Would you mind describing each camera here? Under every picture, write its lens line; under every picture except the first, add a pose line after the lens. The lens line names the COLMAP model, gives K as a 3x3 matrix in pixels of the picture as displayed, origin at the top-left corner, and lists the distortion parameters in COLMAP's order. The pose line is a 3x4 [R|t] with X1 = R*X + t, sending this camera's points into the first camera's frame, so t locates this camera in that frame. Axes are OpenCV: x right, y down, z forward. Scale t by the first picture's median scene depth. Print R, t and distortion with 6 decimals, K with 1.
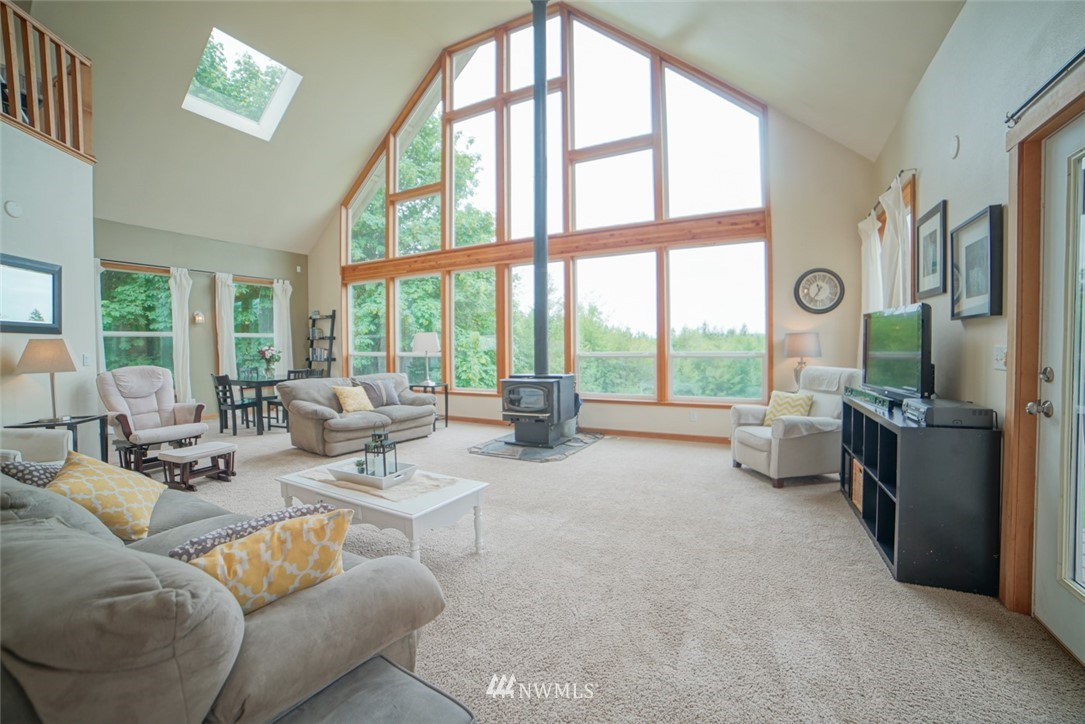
lens RADIAL K [[444.3, 0, 551.5], [0, 444.3, 352.4], [0, 0, 1]] dist [-0.108743, 0.037704]
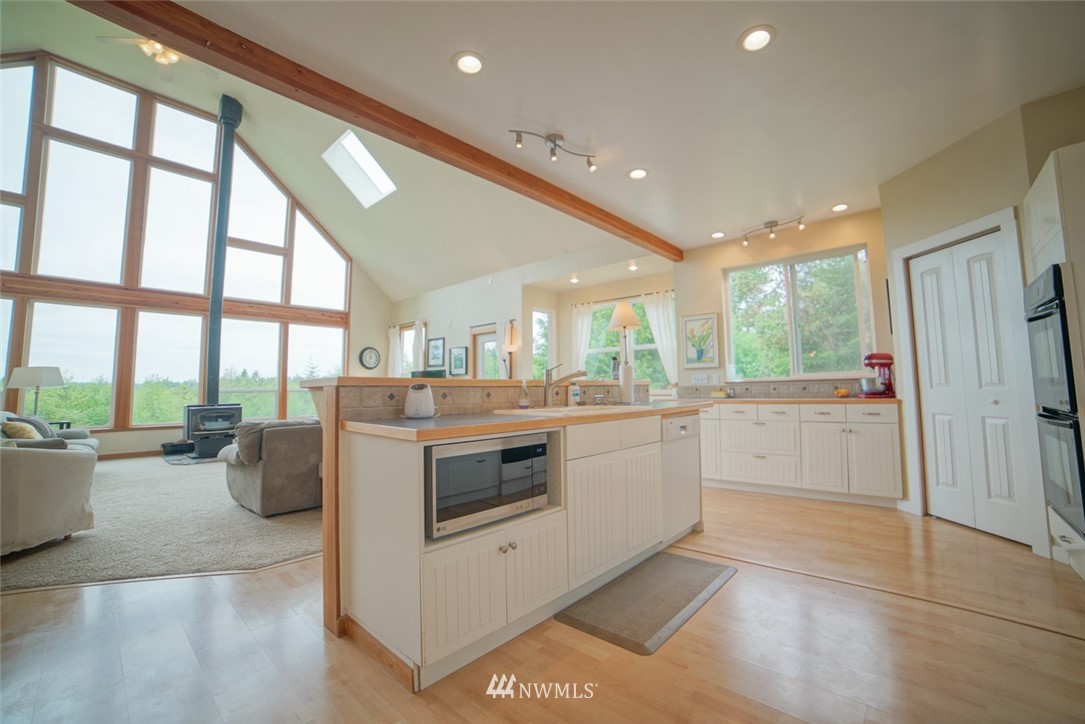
lens RADIAL K [[444.3, 0, 551.5], [0, 444.3, 352.4], [0, 0, 1]] dist [-0.108743, 0.037704]
pose [[0.242519, 0.085608, 0.966362, -1.191374], [0.030946, 0.994910, -0.095903, 0.055381], [-0.969653, 0.053163, 0.238635, -0.339264]]
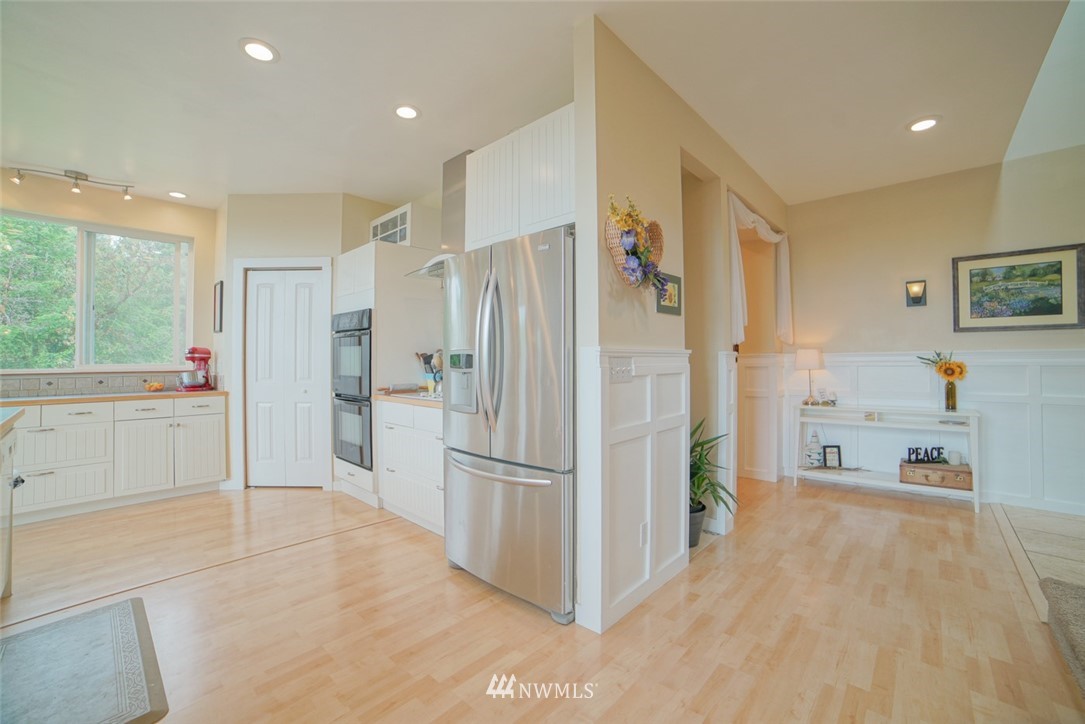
lens RADIAL K [[444.3, 0, 551.5], [0, 444.3, 352.4], [0, 0, 1]] dist [-0.108743, 0.037704]
pose [[-0.969042, 0.021457, 0.245961, -1.151086], [0.021902, 0.999760, -0.000928, 0.024796], [-0.245922, 0.004488, -0.969279, -0.114215]]
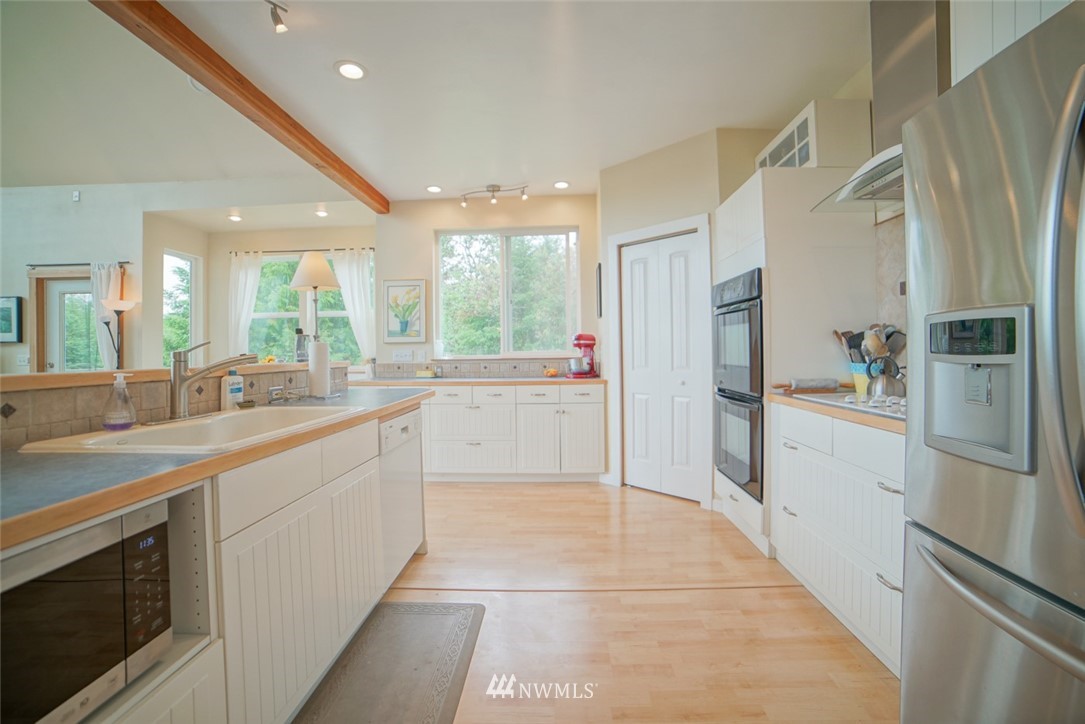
lens RADIAL K [[444.3, 0, 551.5], [0, 444.3, 352.4], [0, 0, 1]] dist [-0.108743, 0.037704]
pose [[-0.439637, 0.014825, 0.898053, -1.022502], [0.036159, 0.999345, 0.001205, 0.031658], [-0.897447, 0.033003, -0.439886, -0.305345]]
